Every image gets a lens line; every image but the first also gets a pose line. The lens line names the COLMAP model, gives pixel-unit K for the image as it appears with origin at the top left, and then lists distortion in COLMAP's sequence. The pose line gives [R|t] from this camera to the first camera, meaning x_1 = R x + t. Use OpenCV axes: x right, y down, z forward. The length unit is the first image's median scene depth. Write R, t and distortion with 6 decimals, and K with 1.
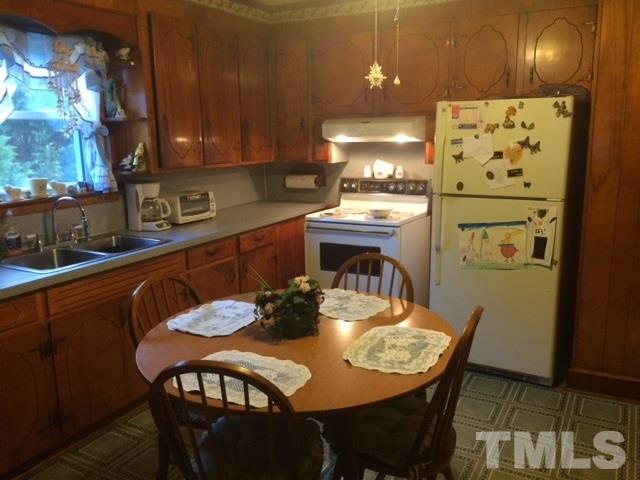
lens RADIAL K [[540.2, 0, 319.8], [0, 540.2, 238.8], [0, 0, 1]] dist [0.049881, -0.036486]
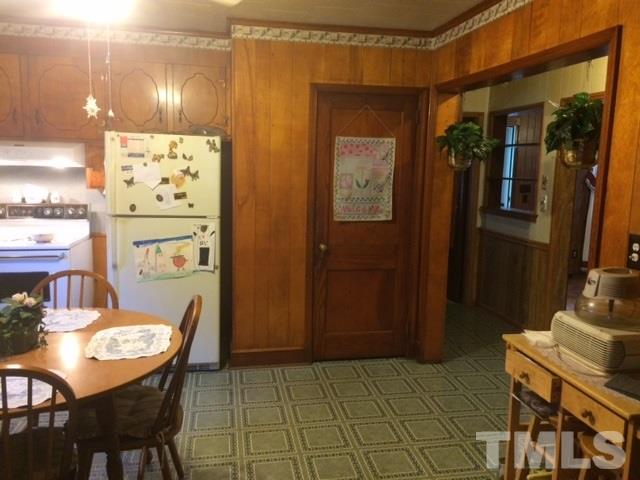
lens RADIAL K [[540.2, 0, 322.1], [0, 540.2, 240.5], [0, 0, 1]] dist [0.049881, -0.036486]
pose [[0.762602, -0.054312, 0.644584, -0.178011], [0.088736, 0.995832, -0.021075, 0.029752], [-0.640753, 0.073270, 0.764243, -0.106688]]
